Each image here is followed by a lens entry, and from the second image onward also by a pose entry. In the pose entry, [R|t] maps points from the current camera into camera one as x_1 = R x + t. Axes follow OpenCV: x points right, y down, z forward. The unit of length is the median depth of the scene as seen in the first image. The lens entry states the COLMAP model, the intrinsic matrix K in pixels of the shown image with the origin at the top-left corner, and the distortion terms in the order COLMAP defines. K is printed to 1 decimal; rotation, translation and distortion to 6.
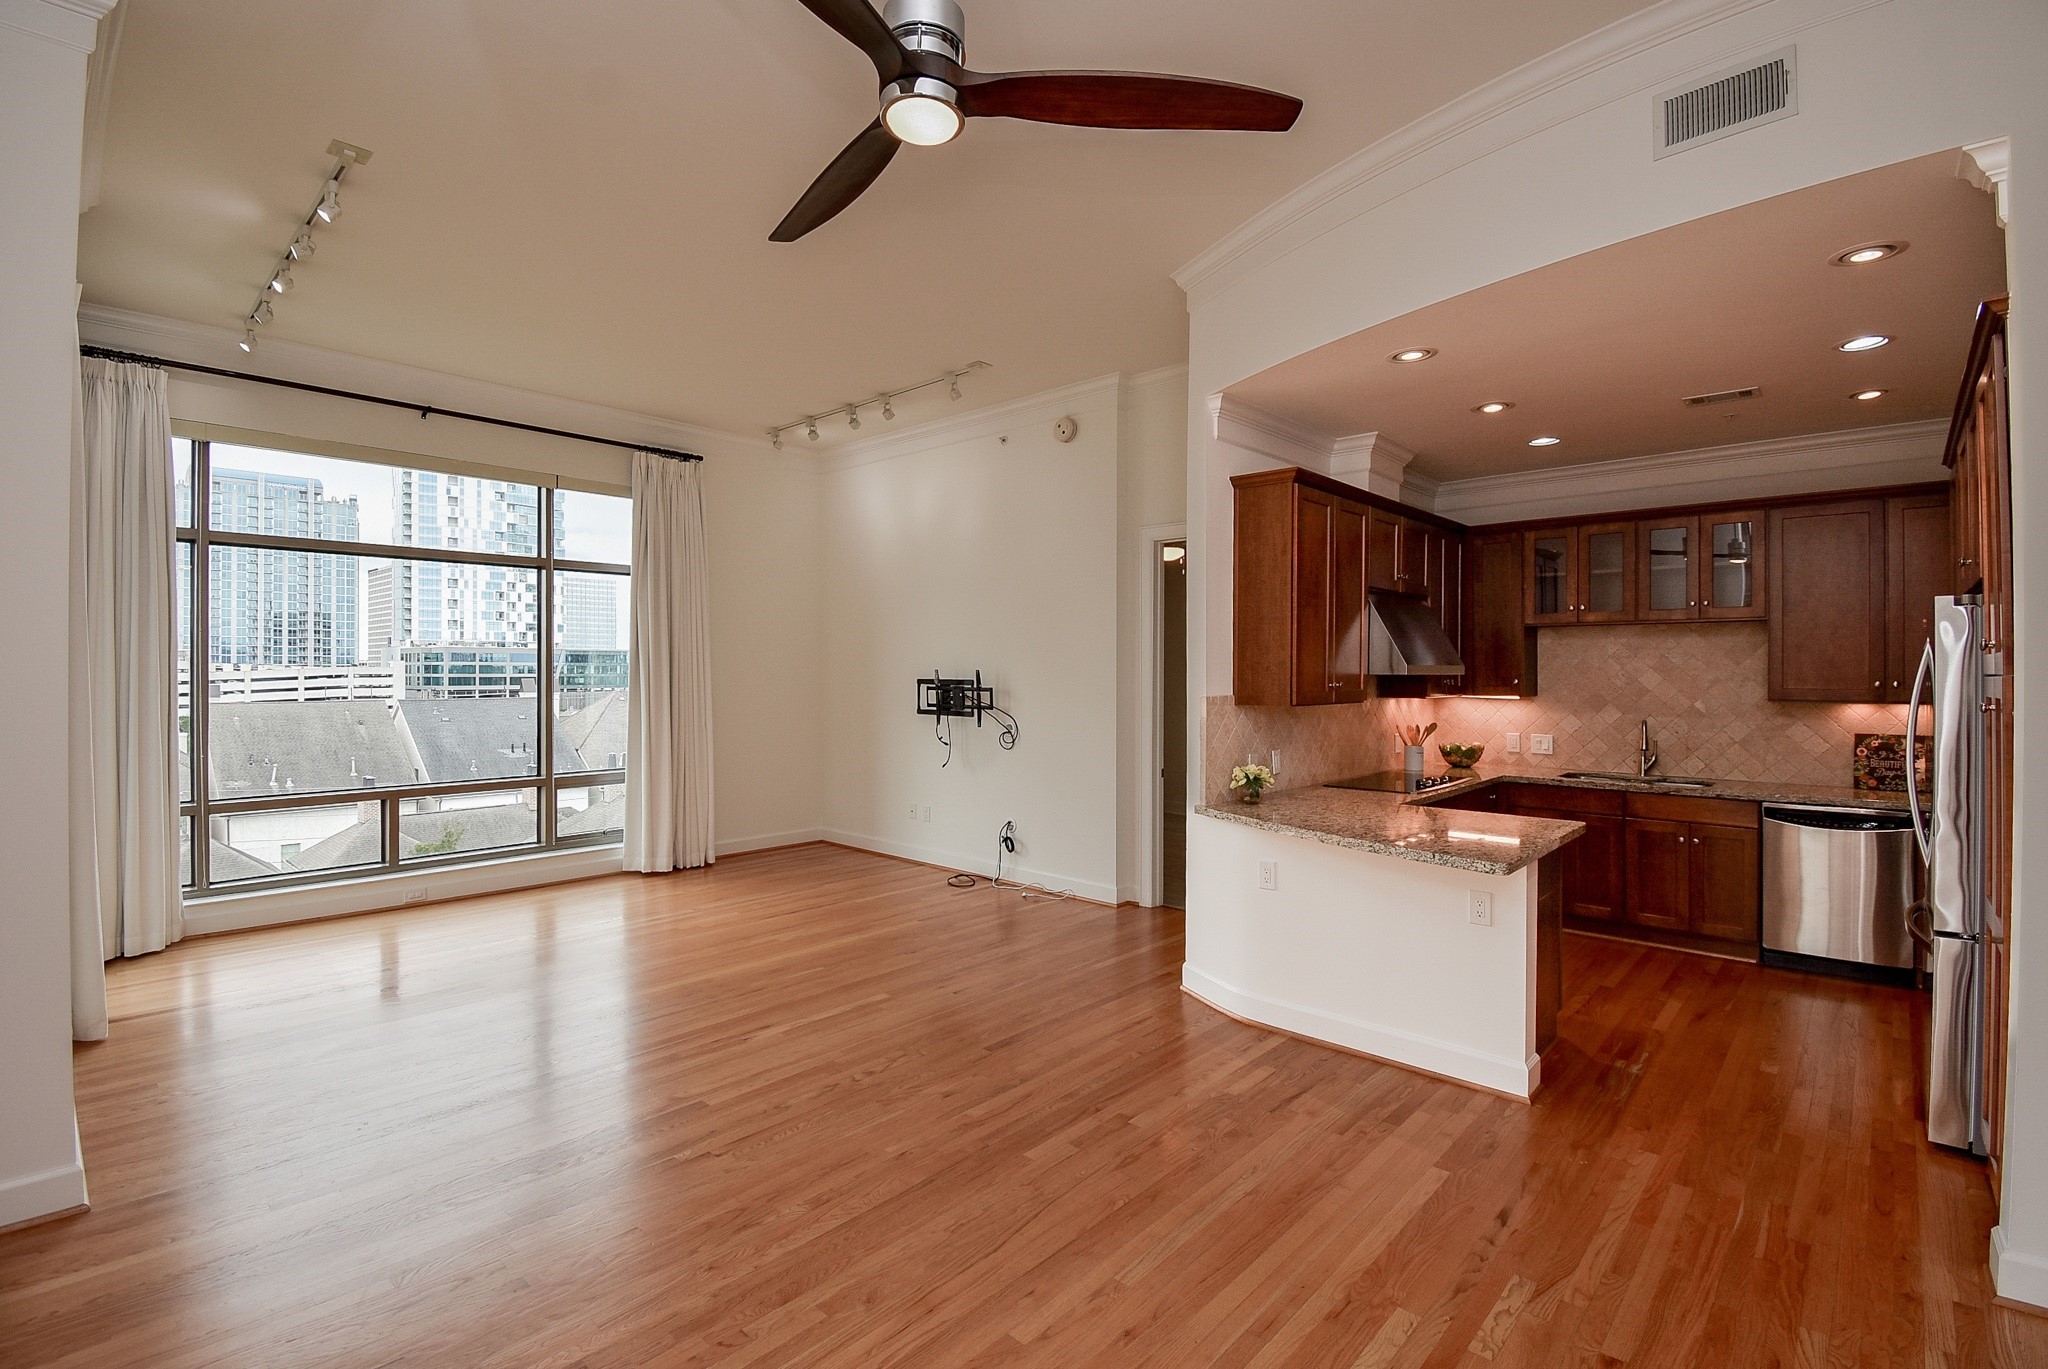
lens RADIAL K [[930.5, 0, 1023.3], [0, 930.5, 671.5], [0, 0, 1]] dist [0.022383, -0.028392]
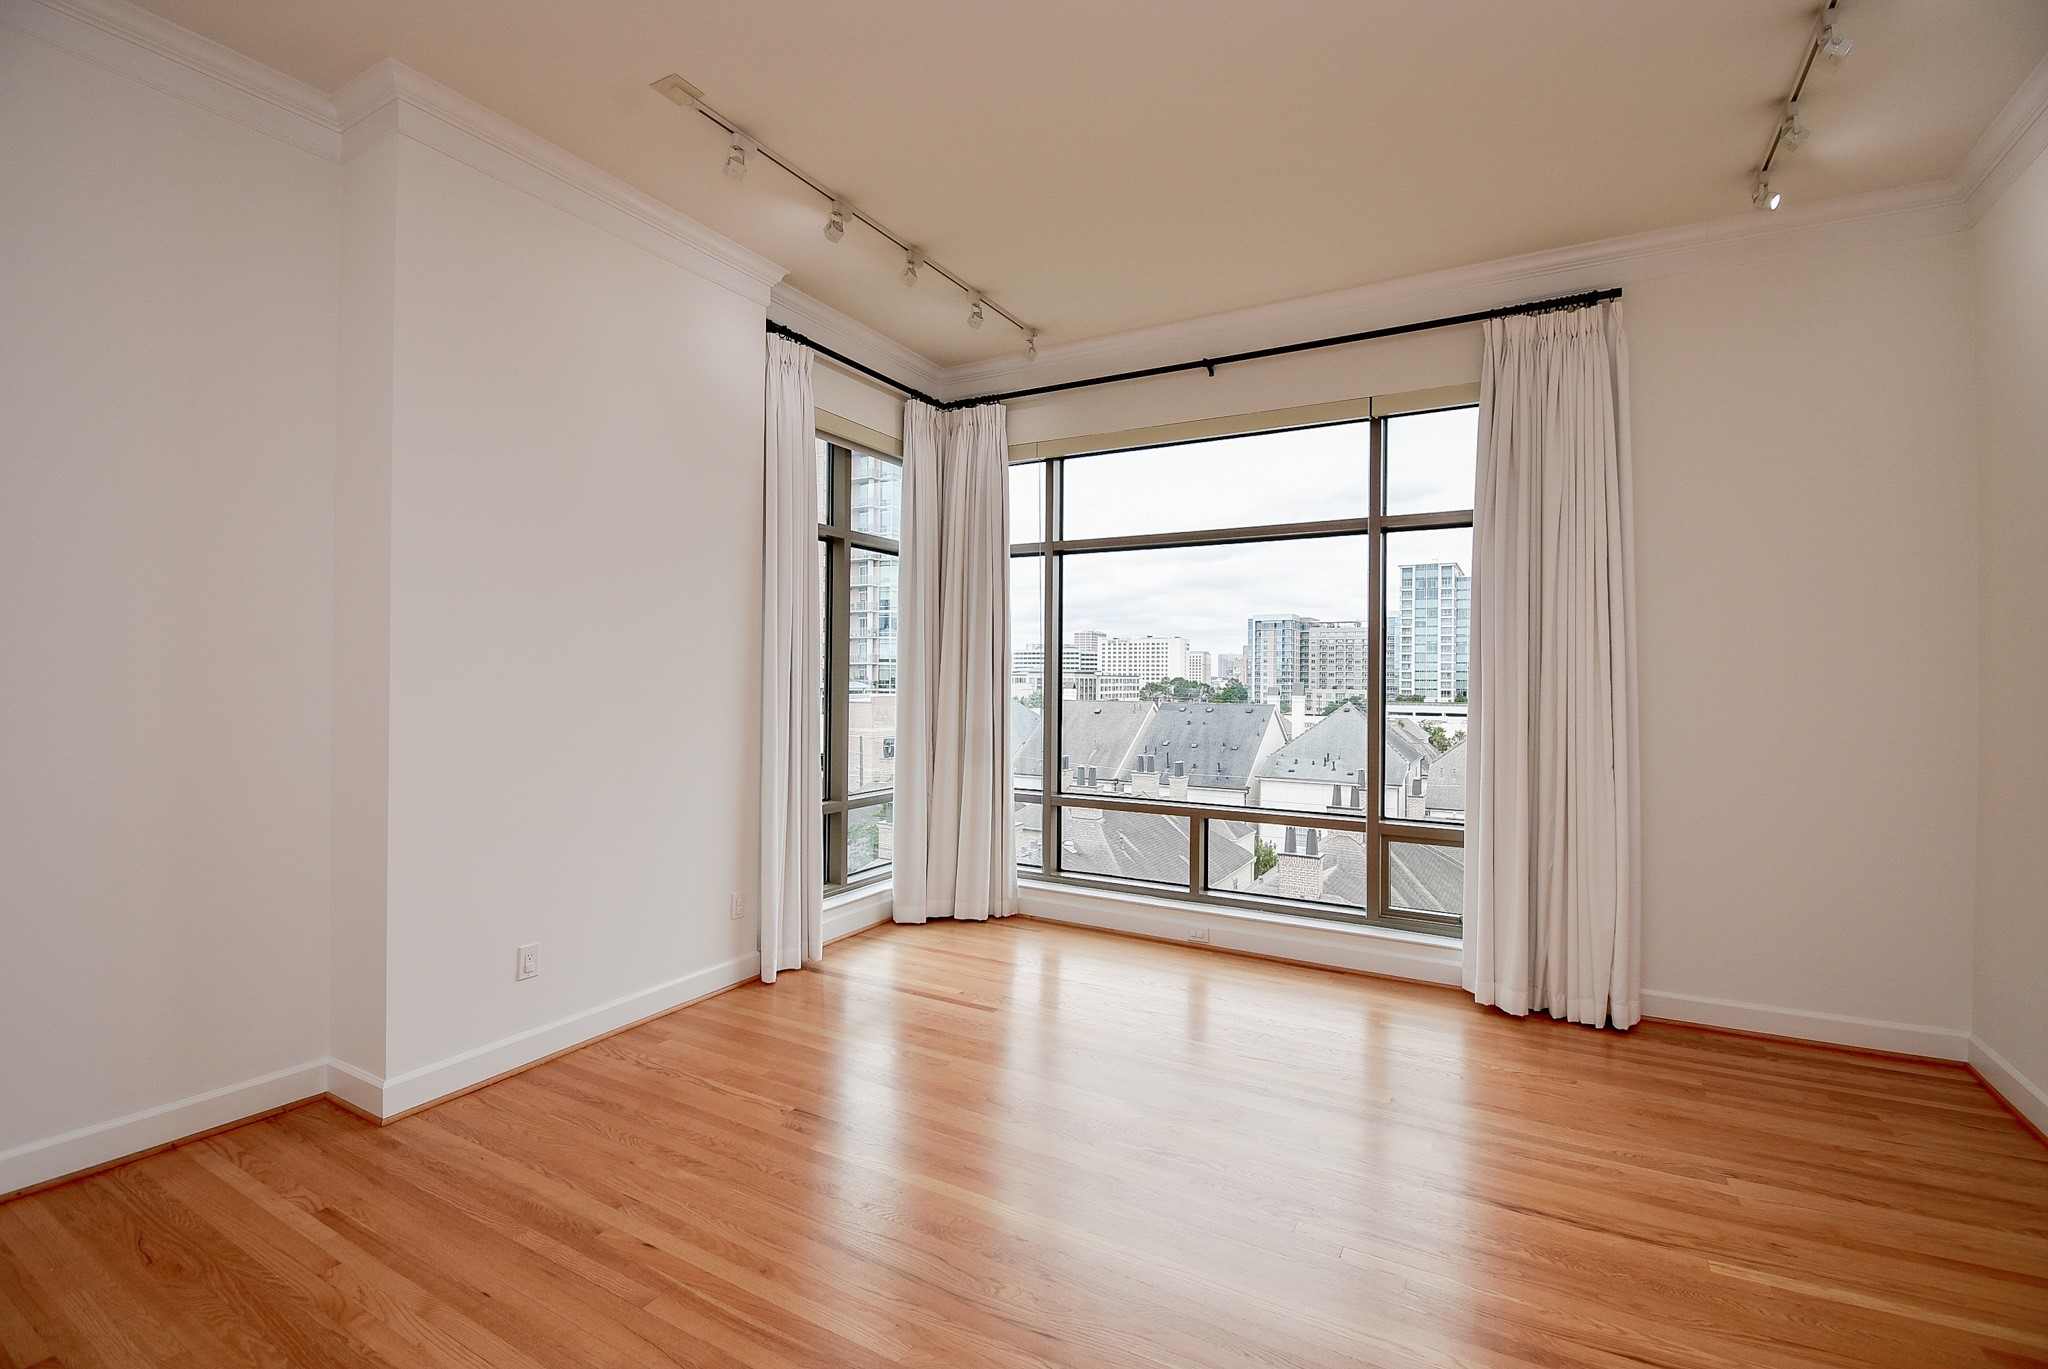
lens RADIAL K [[902.8, 0, 1020.7], [0, 902.8, 673.5], [0, 0, 1]] dist [0.017494, -0.023812]
pose [[0.229793, -0.003167, -0.973234, 0.119918], [-0.009072, 0.999944, -0.005396, 0.006332], [0.973197, 0.010069, 0.229752, 0.655659]]
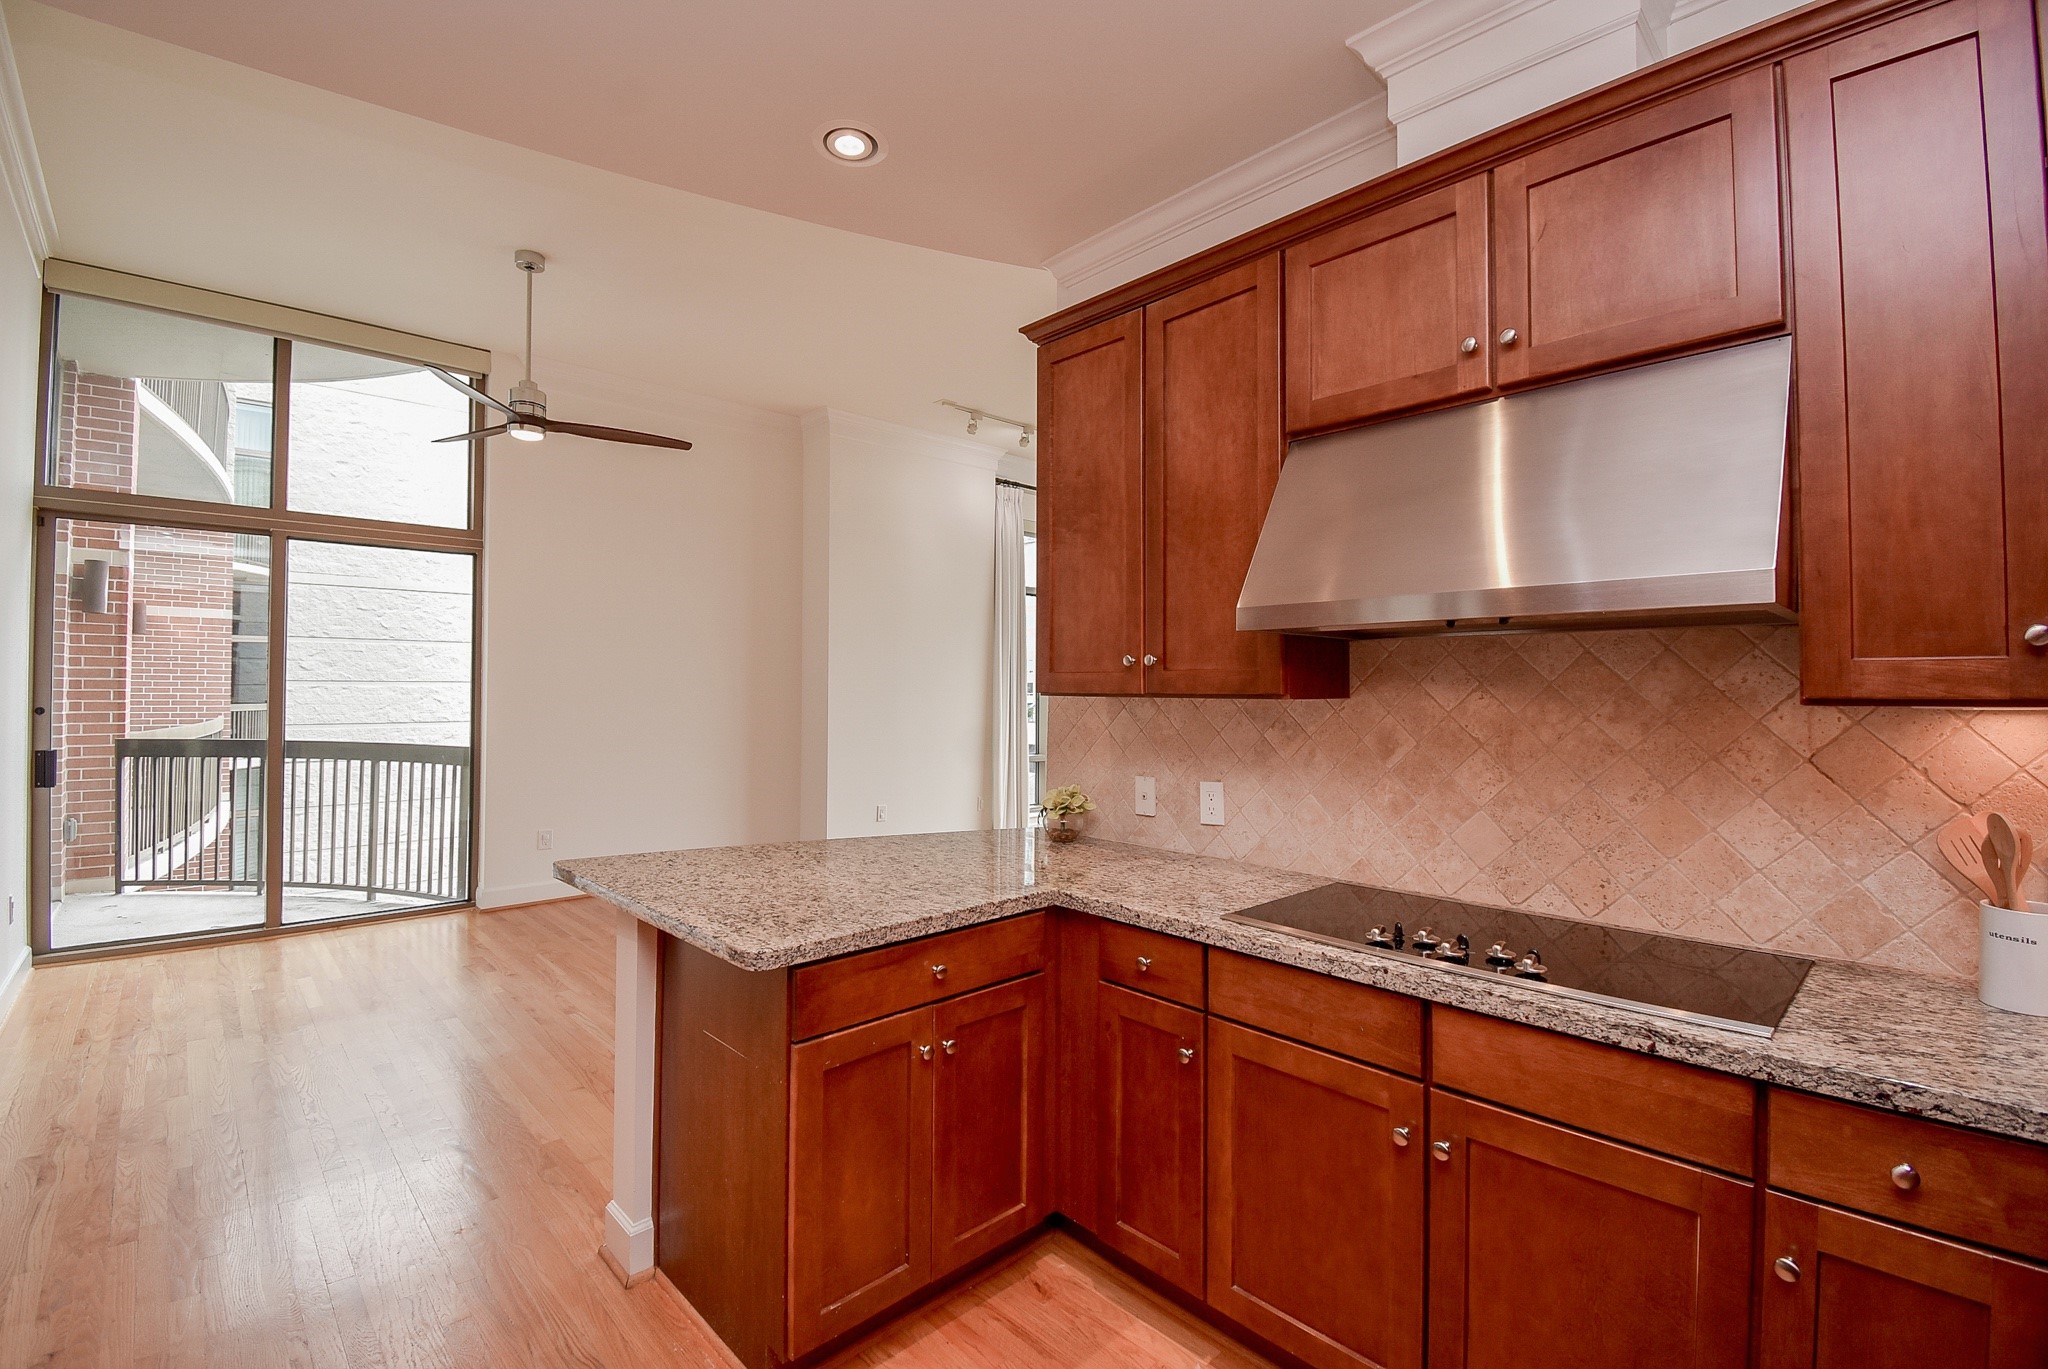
lens RADIAL K [[903.7, 0, 1023.8], [0, 903.7, 676.1], [0, 0, 1]] dist [0.021479, -0.026831]
pose [[-0.069945, -0.016017, -0.997422, 0.666630], [-0.006495, 0.999857, -0.015600, 0.024708], [0.997530, 0.005387, -0.070039, 0.756065]]
